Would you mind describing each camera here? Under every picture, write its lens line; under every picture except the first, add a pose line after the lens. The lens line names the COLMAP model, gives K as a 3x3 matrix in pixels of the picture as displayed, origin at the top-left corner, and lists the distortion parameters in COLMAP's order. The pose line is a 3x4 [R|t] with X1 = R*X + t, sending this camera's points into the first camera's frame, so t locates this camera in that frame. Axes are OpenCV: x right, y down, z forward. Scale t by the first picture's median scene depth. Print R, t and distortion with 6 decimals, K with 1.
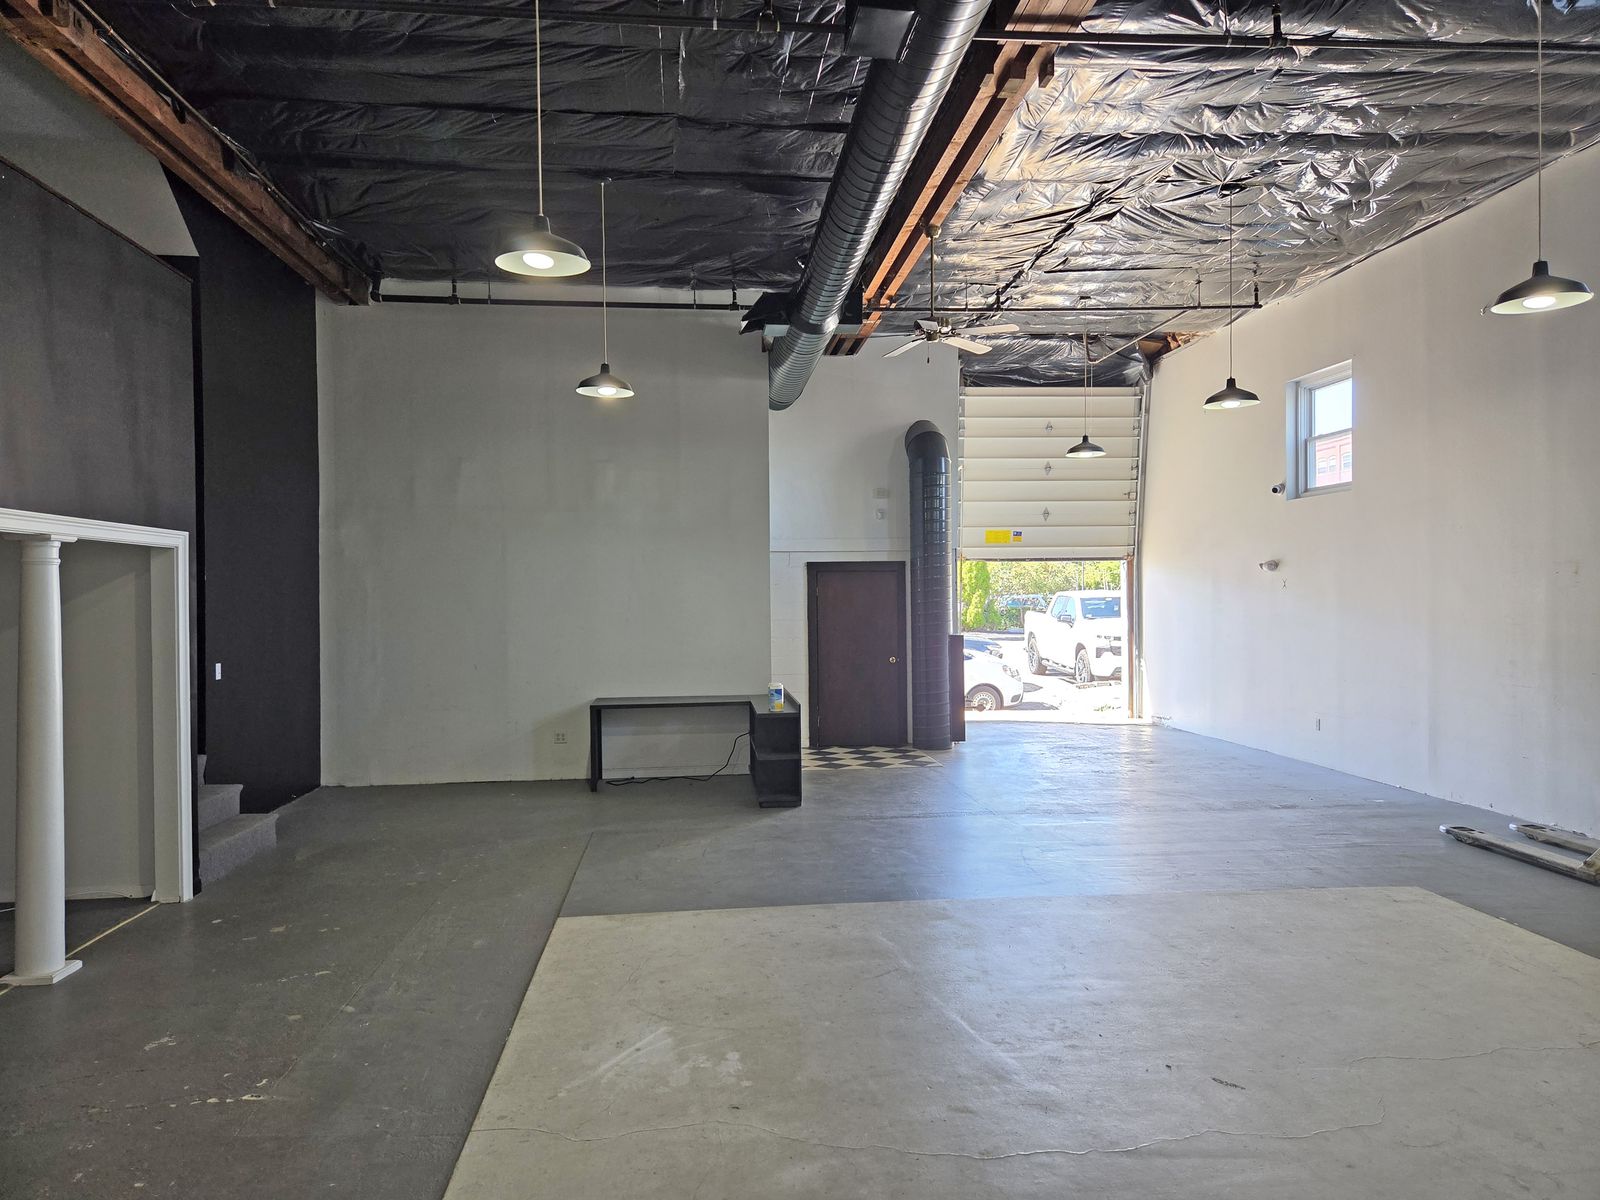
lens RADIAL K [[1064.9, 0, 800.0], [0, 1064.9, 600.0], [0, 0, 1]] dist [0.069362, -0.051763]
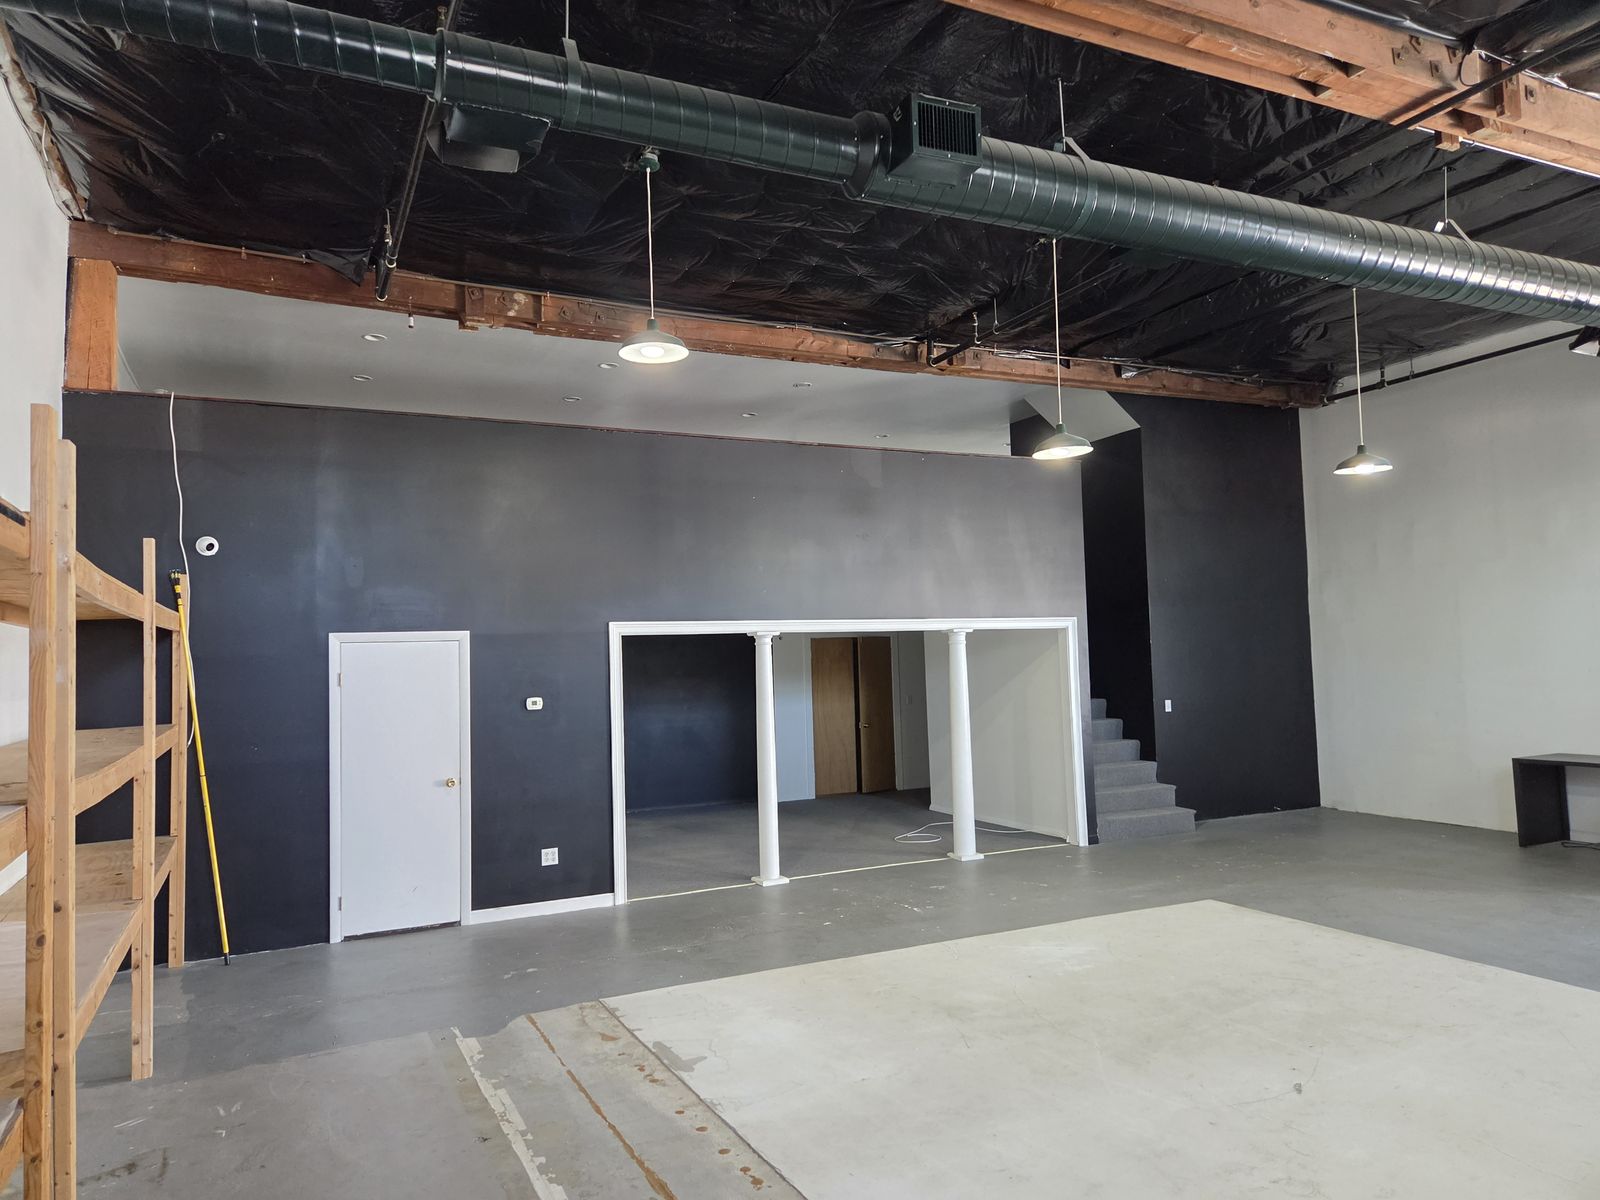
lens RADIAL K [[1064.9, 0, 800.0], [0, 1064.9, 600.0], [0, 0, 1]] dist [0.069362, -0.051763]
pose [[0.337724, -0.055038, -0.939635, 0.508157], [0.021915, 0.998478, -0.050608, -0.009698], [0.940990, -0.003500, 0.338416, 0.043397]]
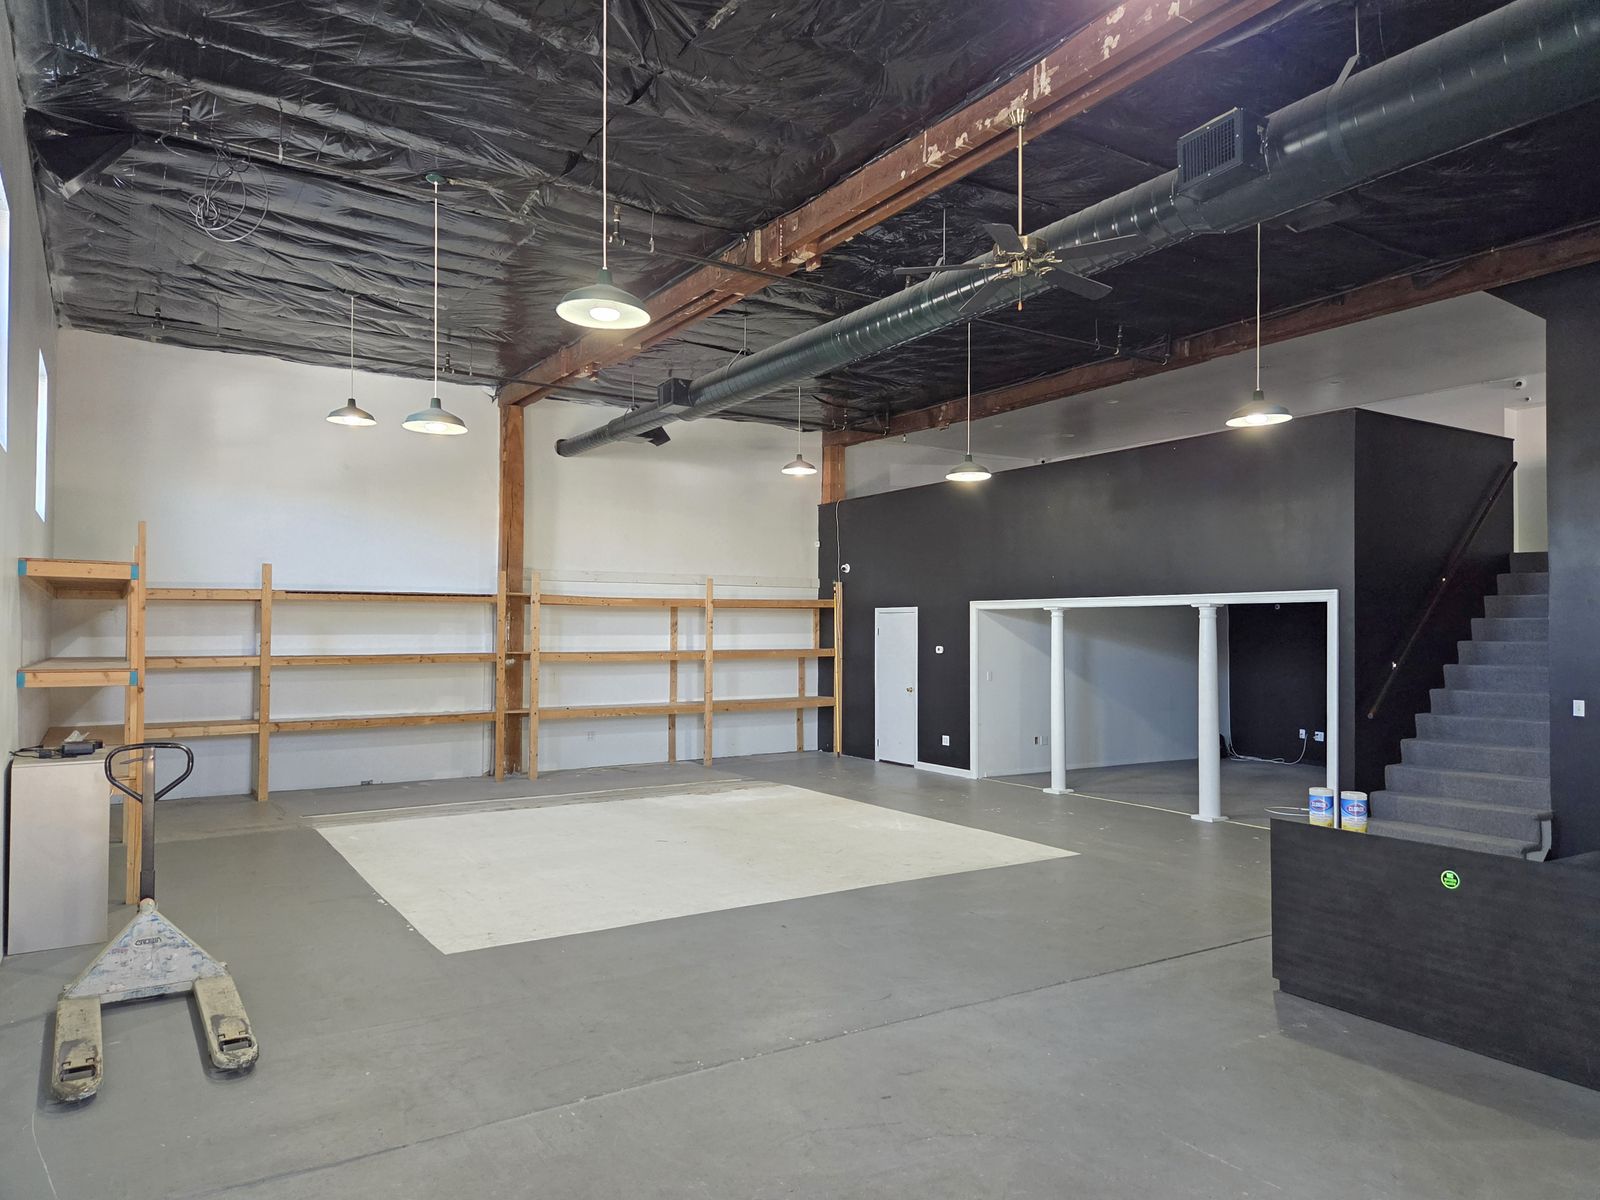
lens RADIAL K [[1064.9, 0, 800.0], [0, 1064.9, 600.0], [0, 0, 1]] dist [0.069362, -0.051763]
pose [[-0.893863, -0.006965, -0.448285, 0.453215], [0.001489, 0.999828, -0.018504, -0.015678], [0.448337, -0.017207, -0.893699, 1.254307]]
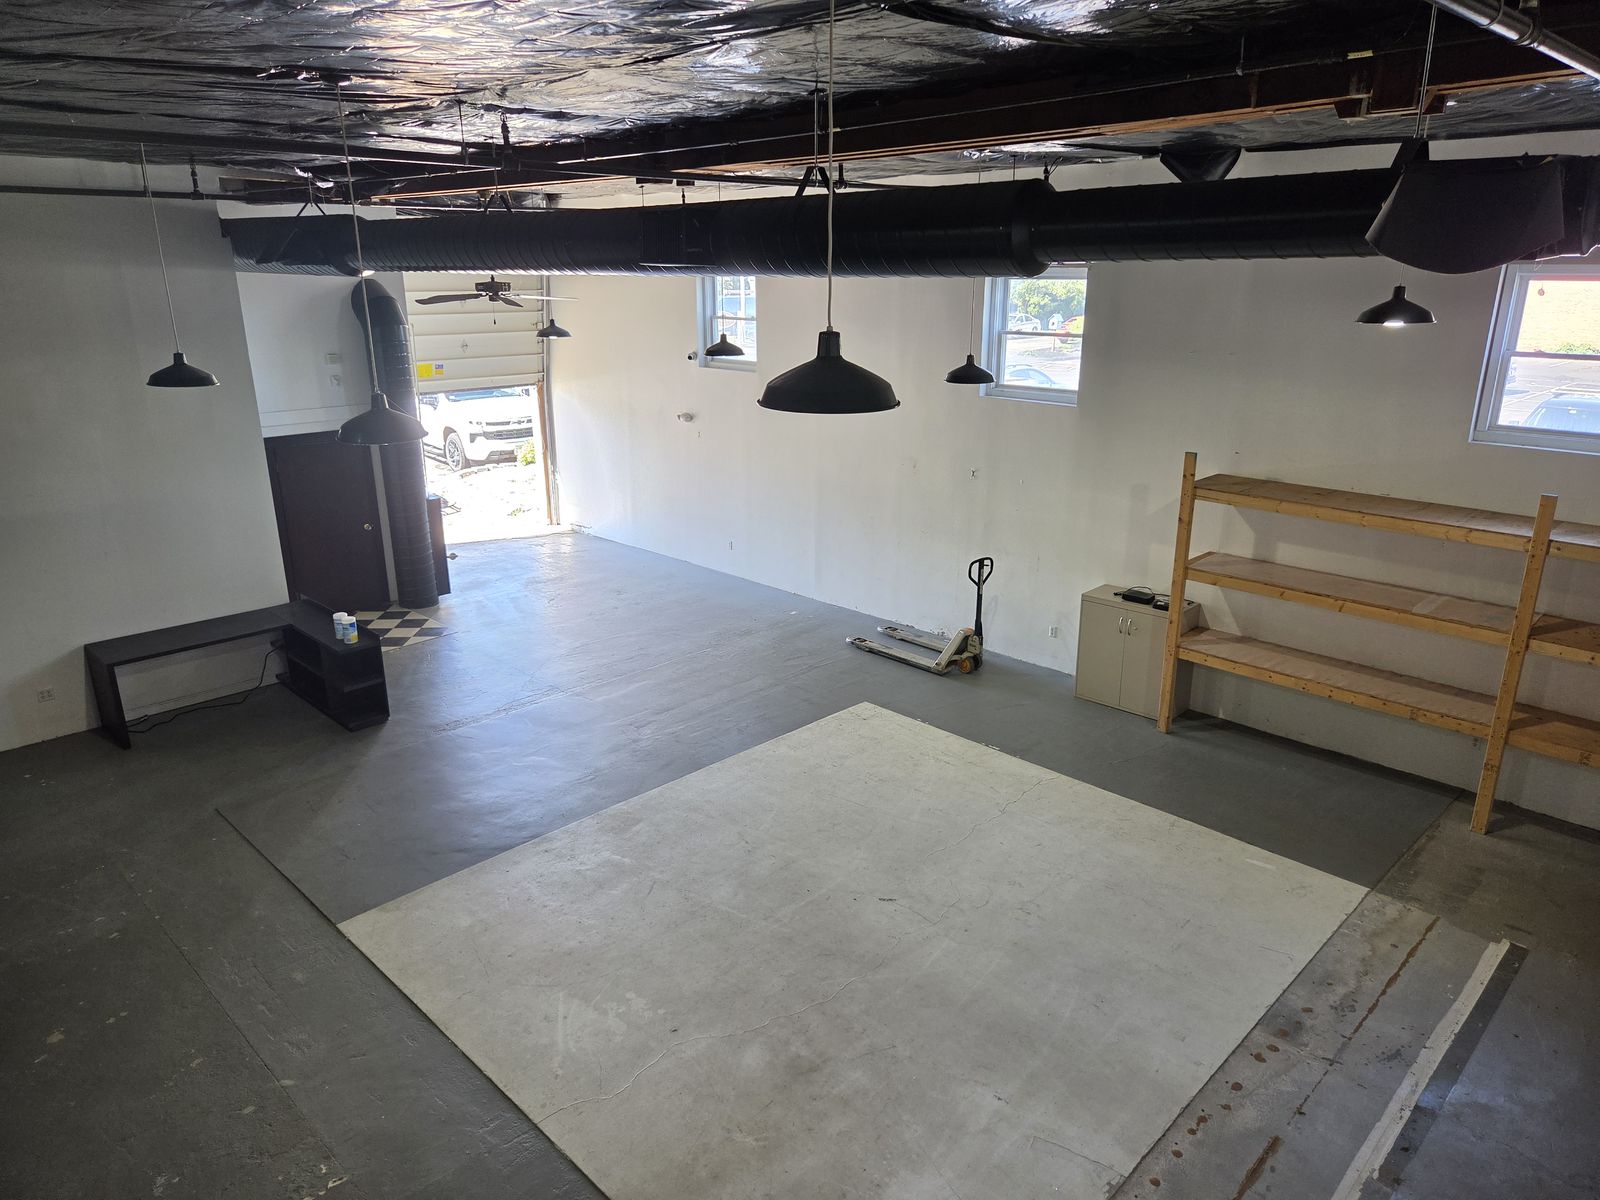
lens RADIAL K [[1064.9, 0, 800.0], [0, 1064.9, 600.0], [0, 0, 1]] dist [0.069362, -0.051763]
pose [[0.778531, -0.181792, 0.600701, -0.272442], [-0.000931, 0.956794, 0.290765, -0.215495], [-0.627606, -0.226929, 0.744724, -0.053397]]
